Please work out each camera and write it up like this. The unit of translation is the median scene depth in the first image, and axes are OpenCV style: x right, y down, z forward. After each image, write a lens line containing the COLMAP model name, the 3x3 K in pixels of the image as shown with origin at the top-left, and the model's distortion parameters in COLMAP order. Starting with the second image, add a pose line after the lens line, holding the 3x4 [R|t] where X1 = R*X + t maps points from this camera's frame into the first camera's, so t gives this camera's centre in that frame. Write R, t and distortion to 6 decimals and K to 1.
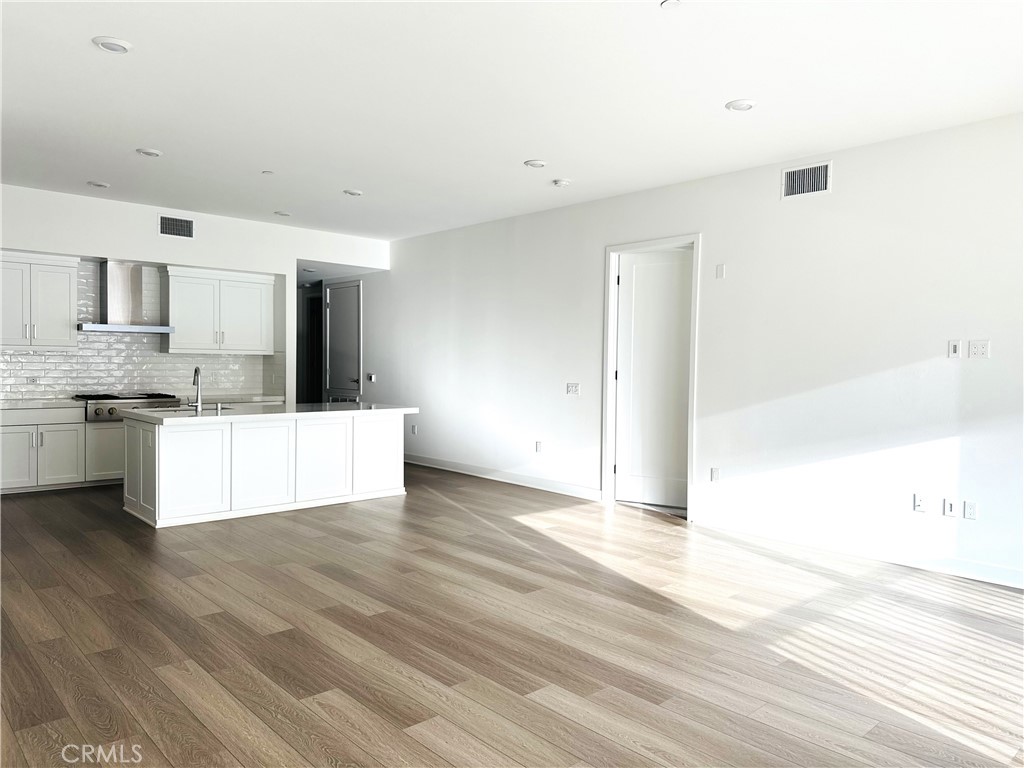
lens RADIAL K [[713.6, 0, 507.6], [0, 713.6, 386.5], [0, 0, 1]] dist [0.117608, -0.178143]
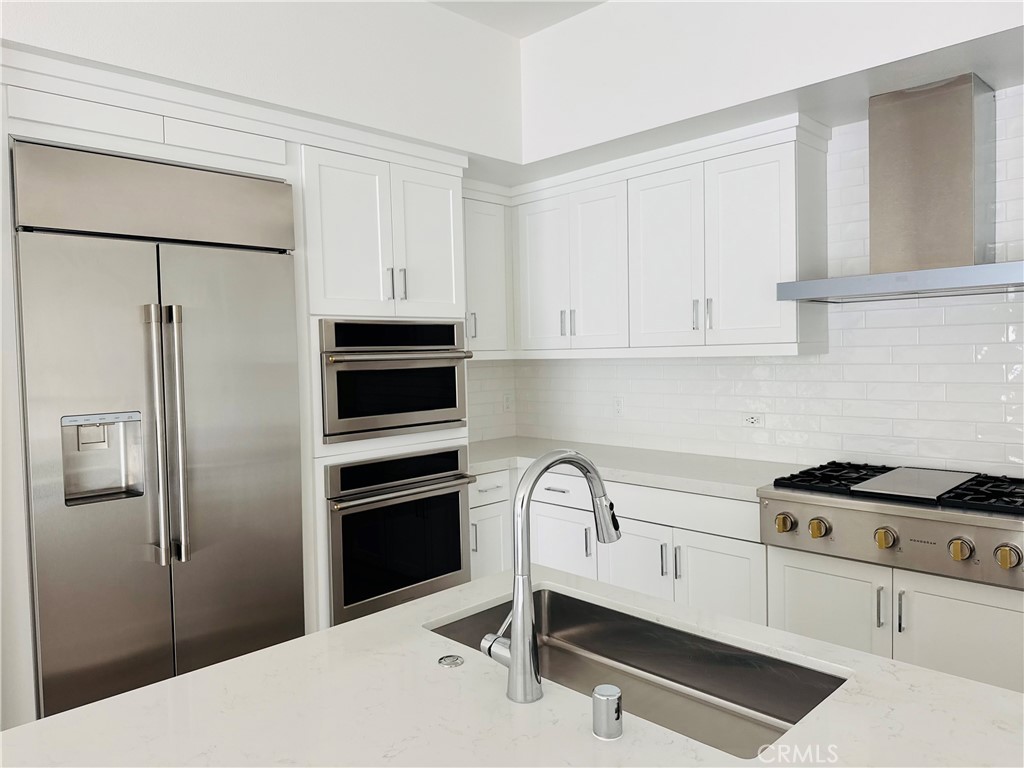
lens RADIAL K [[713.6, 0, 507.6], [0, 713.6, 386.5], [0, 0, 1]] dist [0.117608, -0.178143]
pose [[0.041243, 0.035137, -0.998531, -0.205373], [-0.009636, 0.999349, 0.034768, -0.043313], [0.999103, 0.008187, 0.041555, 0.827348]]
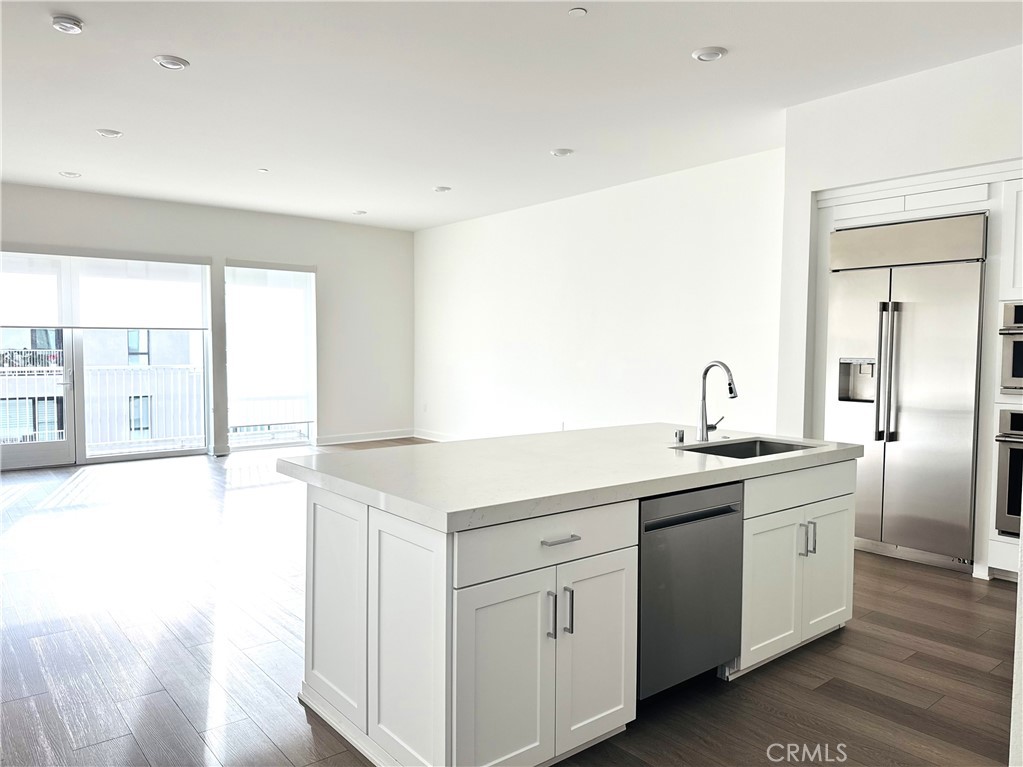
lens RADIAL K [[742.8, 0, 511.5], [0, 742.8, 383.5], [0, 0, 1]] dist [0.098893, -0.132244]
pose [[-0.998504, -0.018472, 0.051466, -0.257825], [-0.013875, 0.995999, 0.088281, -0.050434], [-0.052891, 0.087435, -0.994765, 1.319760]]
